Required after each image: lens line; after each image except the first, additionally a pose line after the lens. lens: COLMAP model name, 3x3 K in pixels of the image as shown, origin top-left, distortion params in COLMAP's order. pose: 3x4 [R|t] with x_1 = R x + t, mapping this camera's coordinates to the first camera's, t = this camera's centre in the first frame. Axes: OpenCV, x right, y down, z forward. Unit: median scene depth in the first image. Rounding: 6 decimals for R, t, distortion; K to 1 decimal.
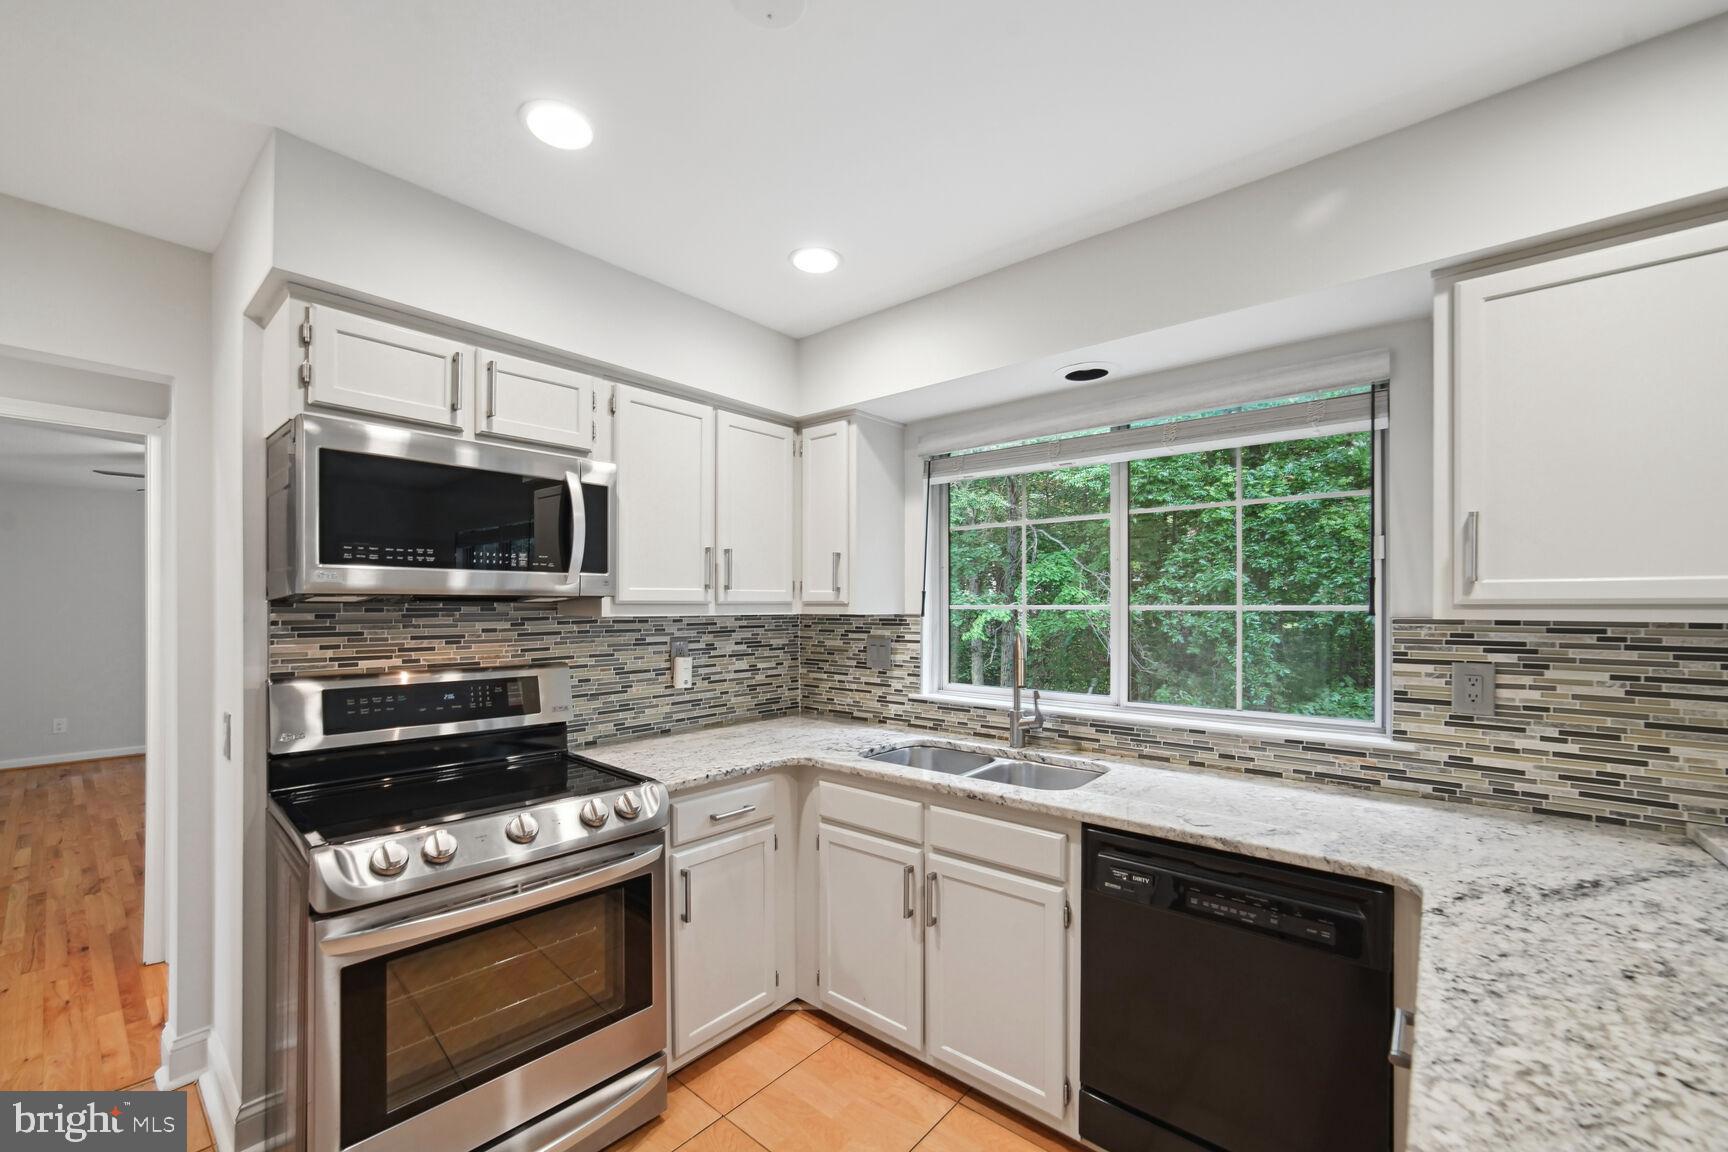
lens RADIAL K [[707.8, 0, 864.9], [0, 707.8, 602.4], [0, 0, 1]] dist [-0.023689, 0.013621]
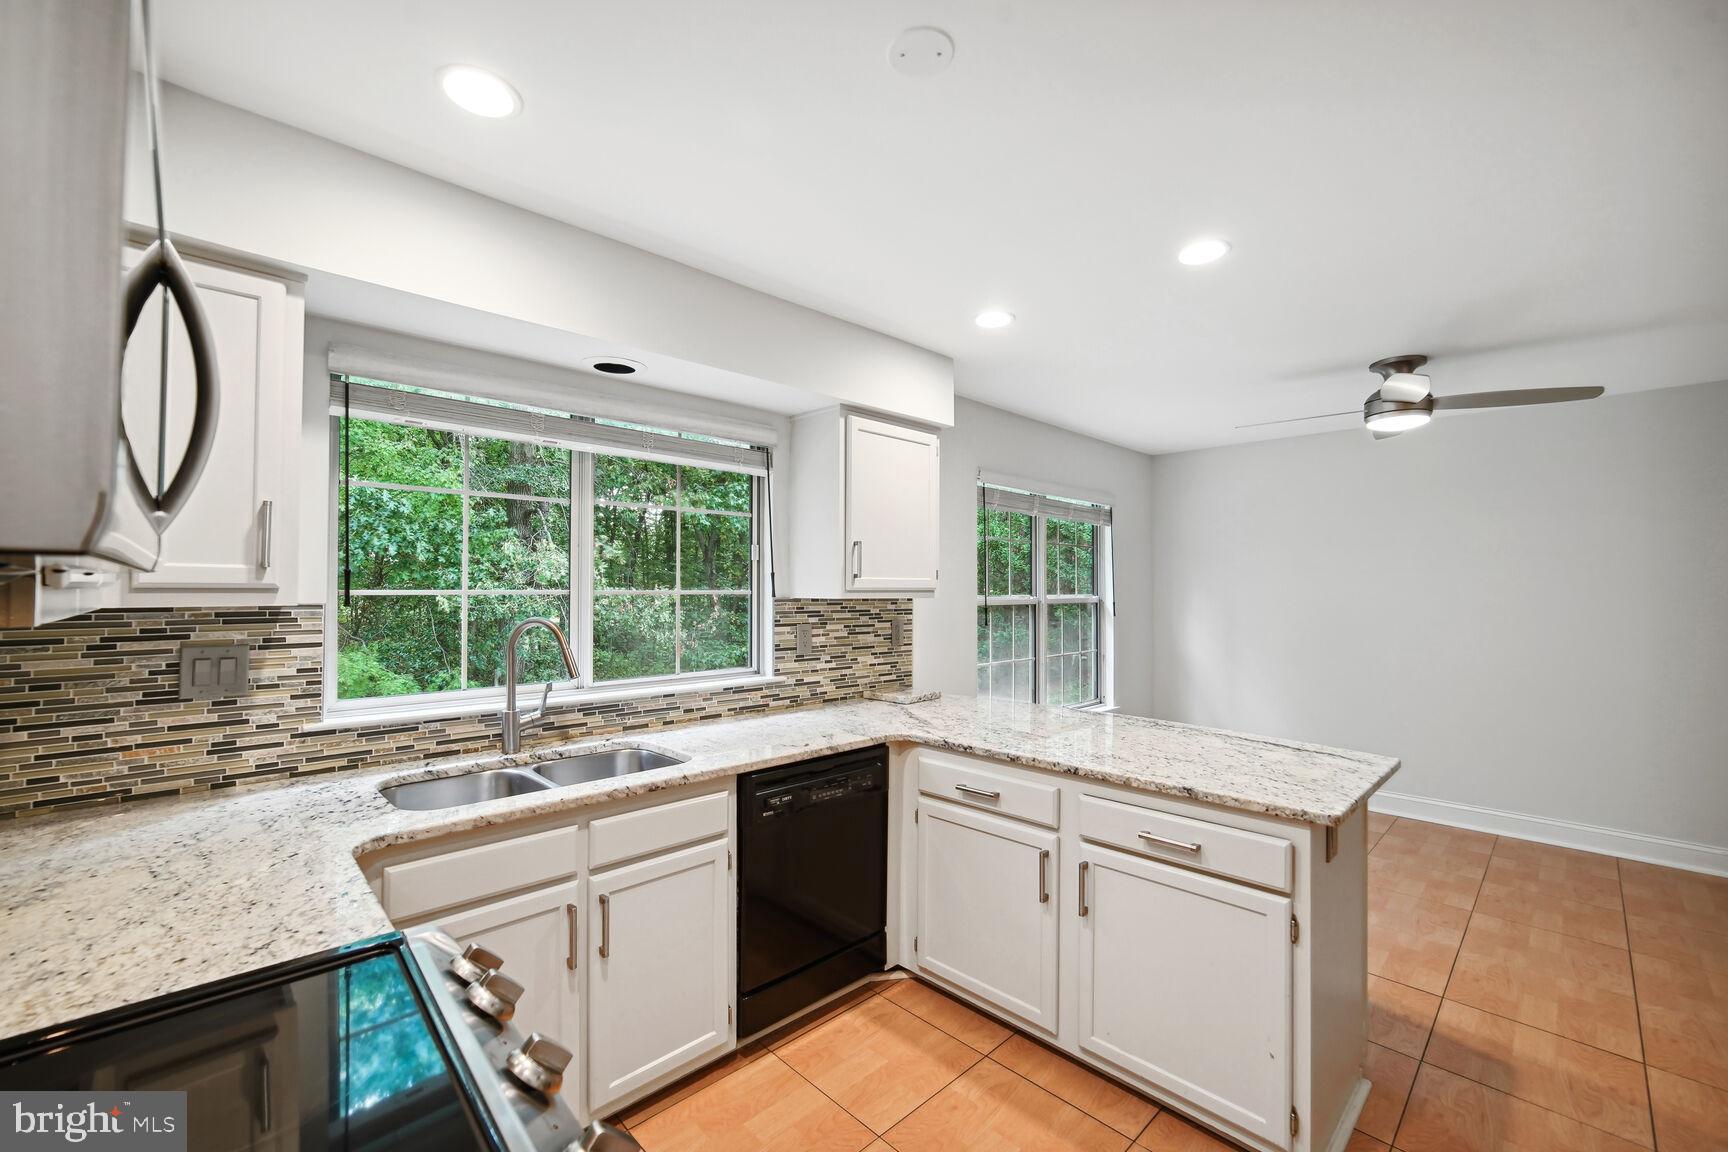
lens RADIAL K [[712.5, 0, 864.0], [0, 712.5, 576.0], [0, 0, 1]] dist [-0.029283, 0.013761]
pose [[0.094139, 0.018993, 0.995378, -0.698267], [-0.005827, 0.999811, -0.018526, -0.000074], [-0.995542, -0.004056, 0.094232, 0.547760]]
